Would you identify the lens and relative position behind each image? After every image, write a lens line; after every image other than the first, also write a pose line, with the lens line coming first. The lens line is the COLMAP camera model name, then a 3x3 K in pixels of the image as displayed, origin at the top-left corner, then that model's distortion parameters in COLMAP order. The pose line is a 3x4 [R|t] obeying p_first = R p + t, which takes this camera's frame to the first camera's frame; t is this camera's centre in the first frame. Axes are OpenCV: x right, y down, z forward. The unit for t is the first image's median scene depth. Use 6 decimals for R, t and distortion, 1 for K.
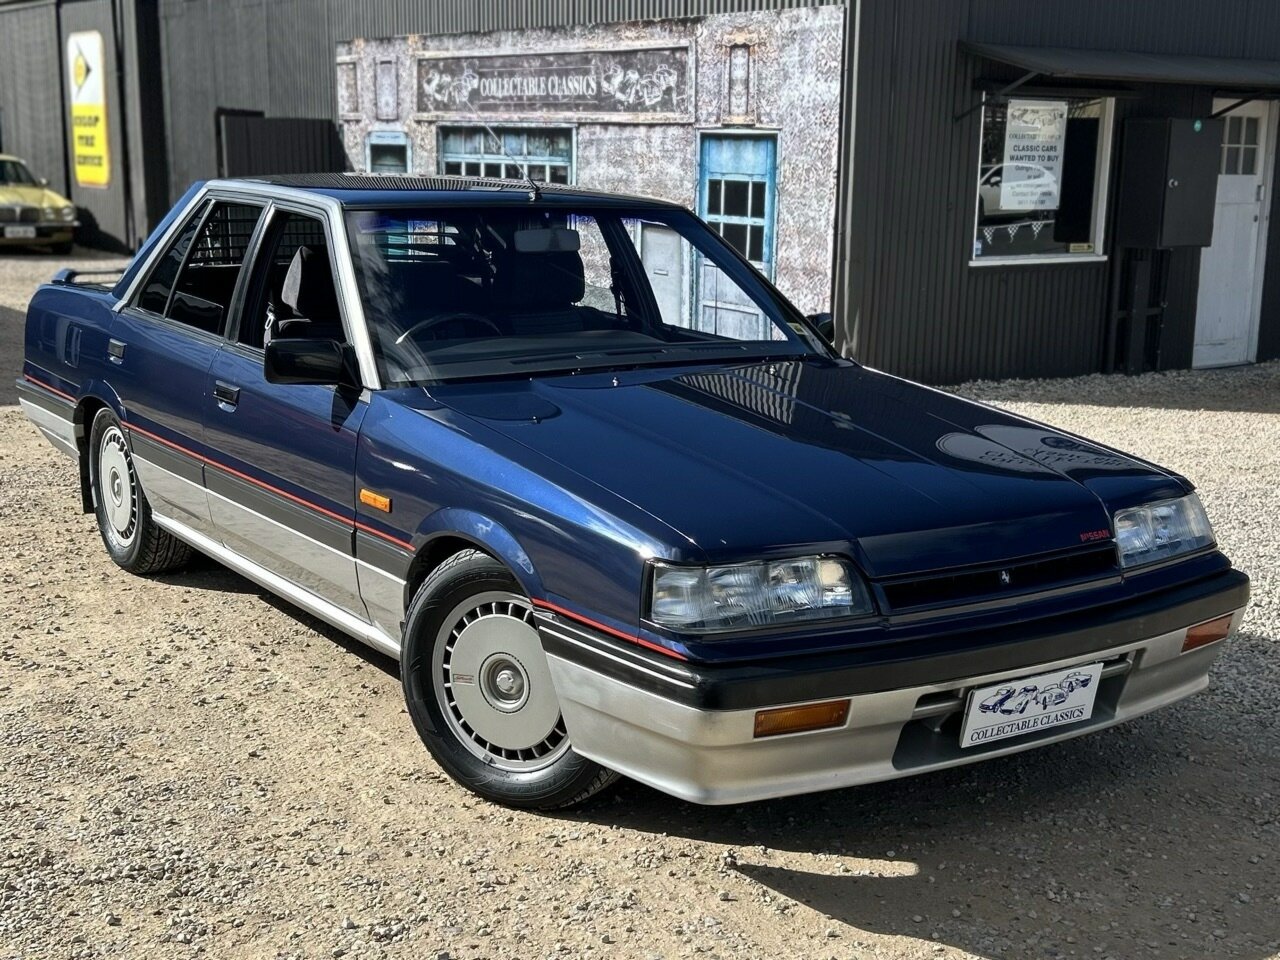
lens RADIAL K [[1720.8, 0, 583.7], [0, 1720.8, 511.6], [0, 0, 1]] dist [0.106051, -0.232650]
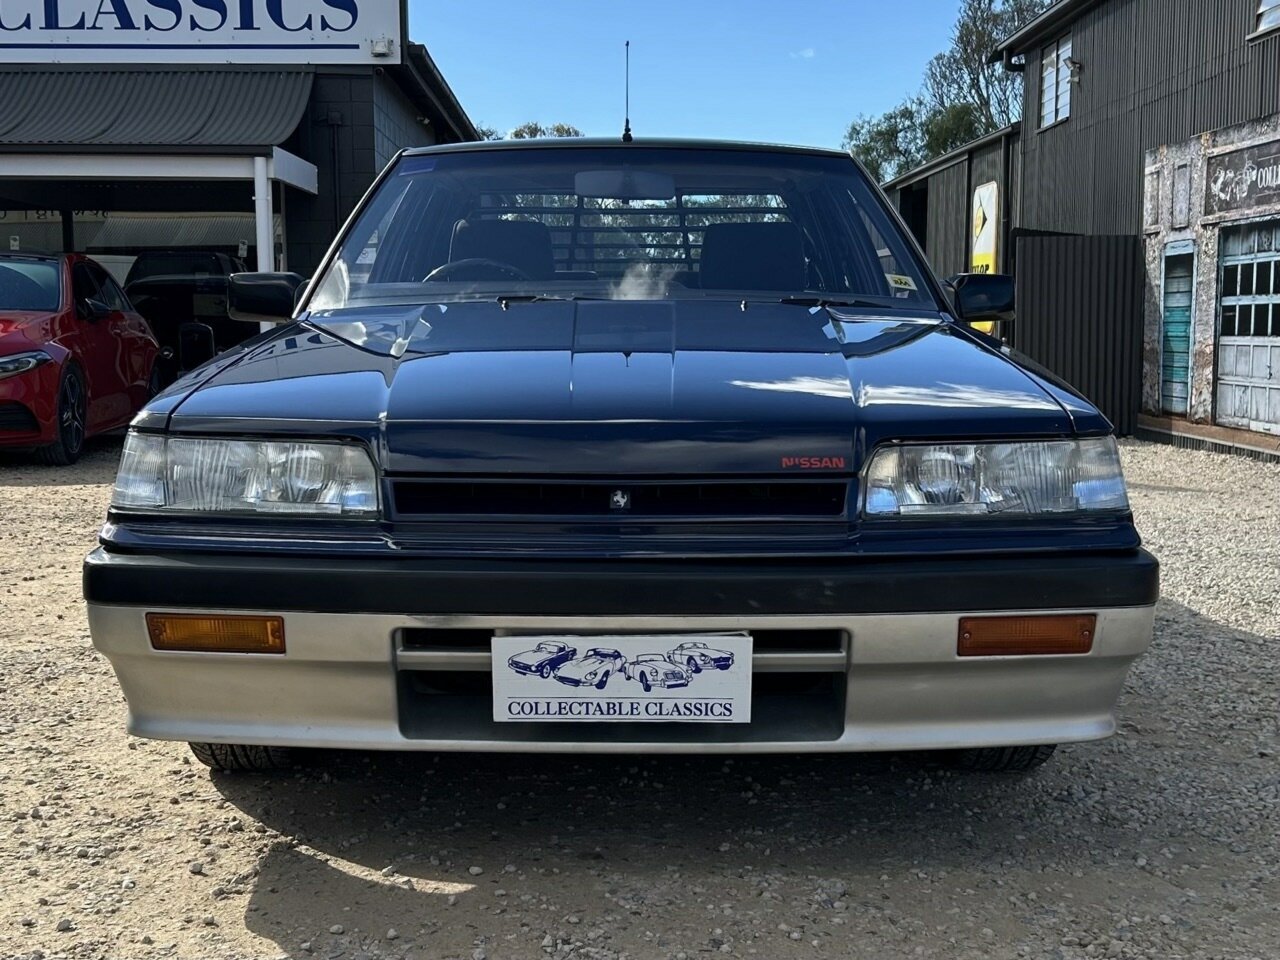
lens RADIAL K [[1720.8, 0, 583.7], [0, 1720.8, 511.6], [0, 0, 1]] dist [0.106051, -0.232650]
pose [[0.828373, 0.046856, -0.558214, 0.522754], [-0.106587, 0.991475, -0.074949, 0.081505], [0.549943, 0.121584, 0.826305, 0.343241]]
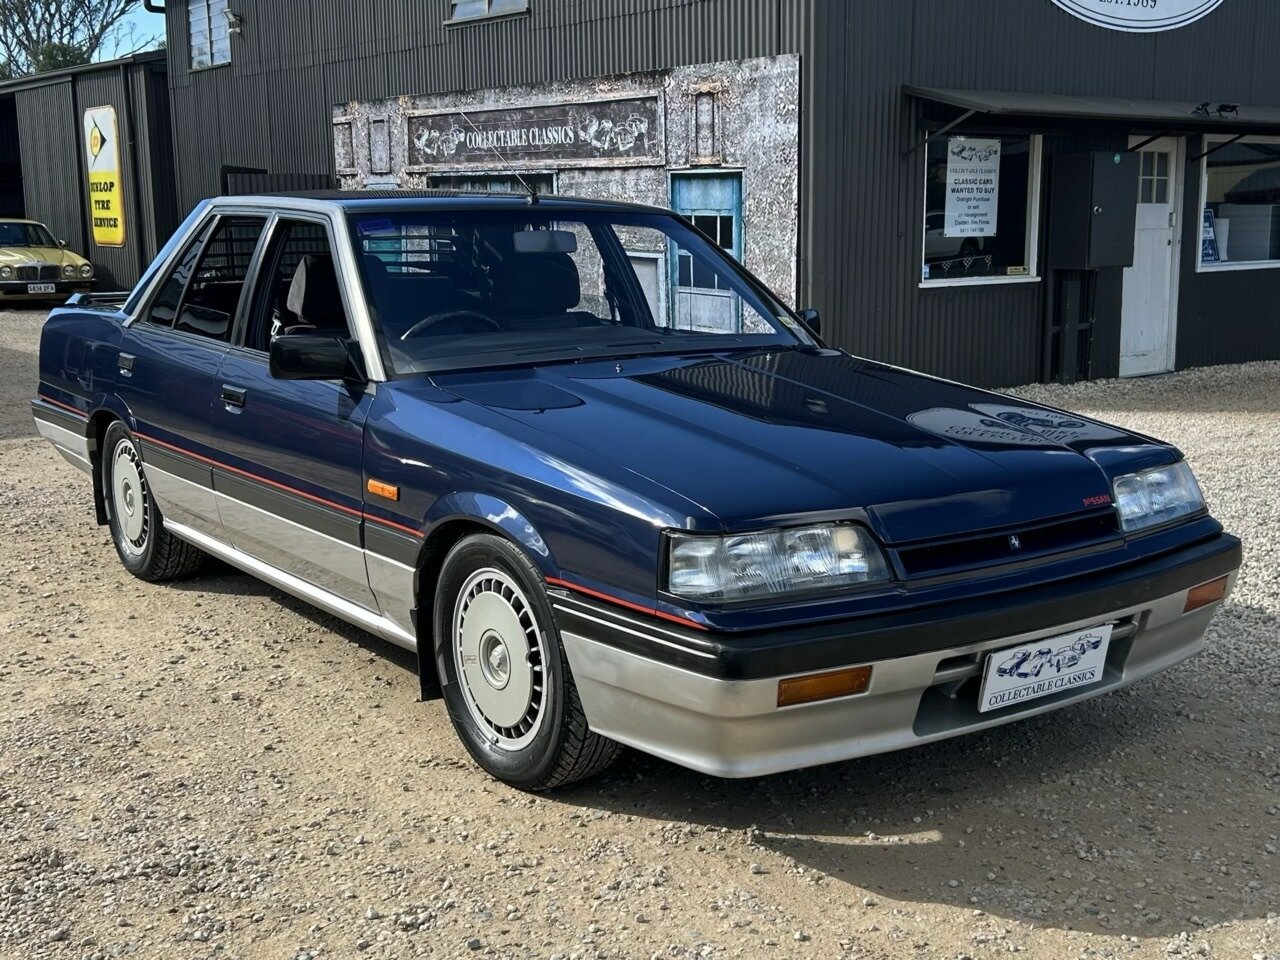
lens RADIAL K [[1547.8, 0, 640.0], [0, 1547.8, 480.0], [0, 0, 1]] dist [0.034106, 0.009271]
pose [[0.998374, -0.027952, 0.049688, -0.016628], [0.029730, 0.998930, -0.035418, 0.022625], [-0.048645, 0.036838, 0.998137, 0.085439]]
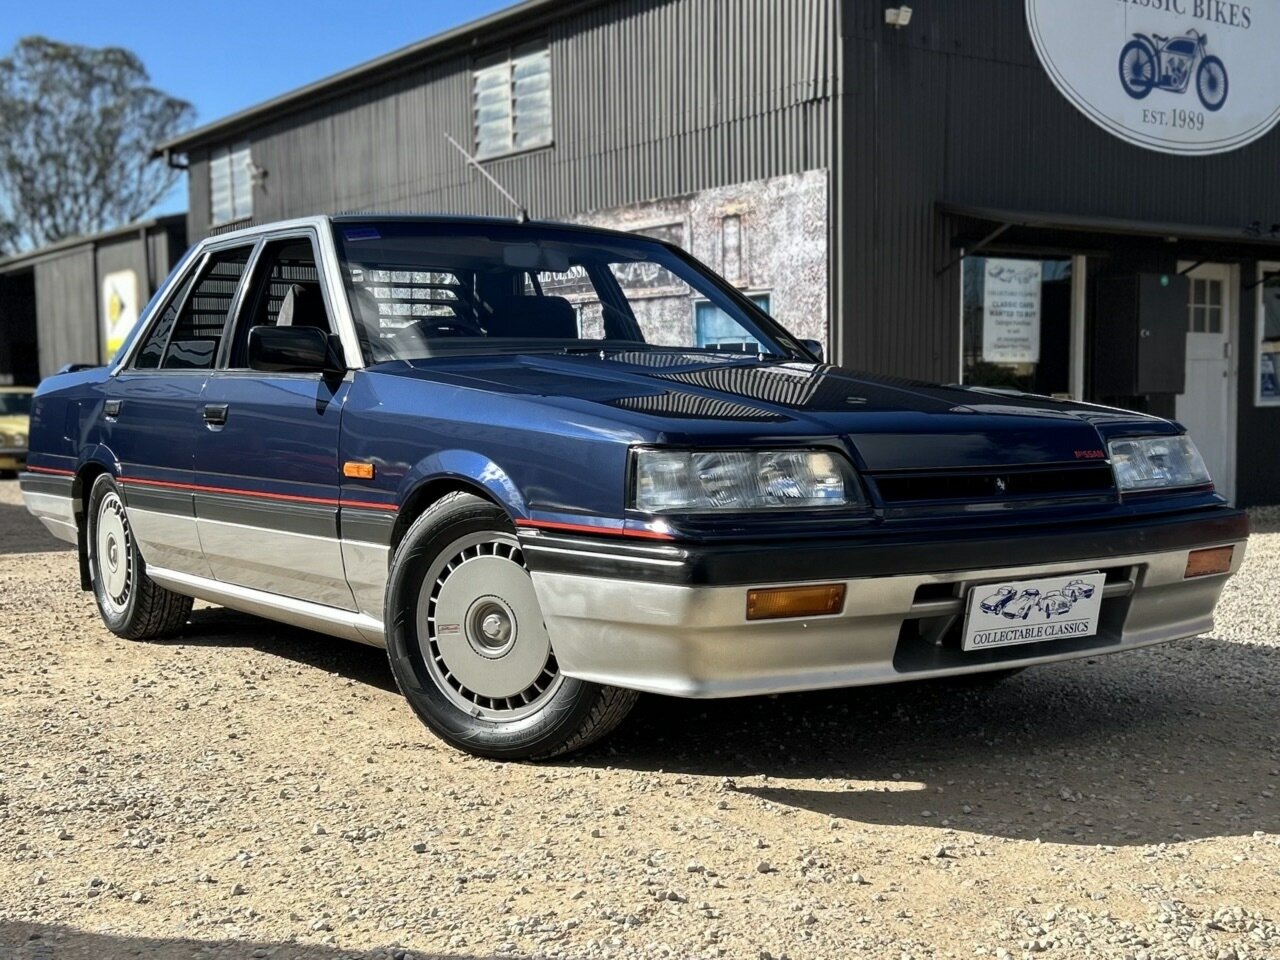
lens RADIAL K [[1640.3, 0, 639.7], [0, 1640.3, 550.6], [0, 0, 1]] dist [0.061539, -0.027926]
pose [[0.999429, -0.024407, 0.023379, 0.014899], [0.027141, 0.991804, -0.124850, 0.155010], [-0.020140, 0.125413, 0.991900, 0.074710]]
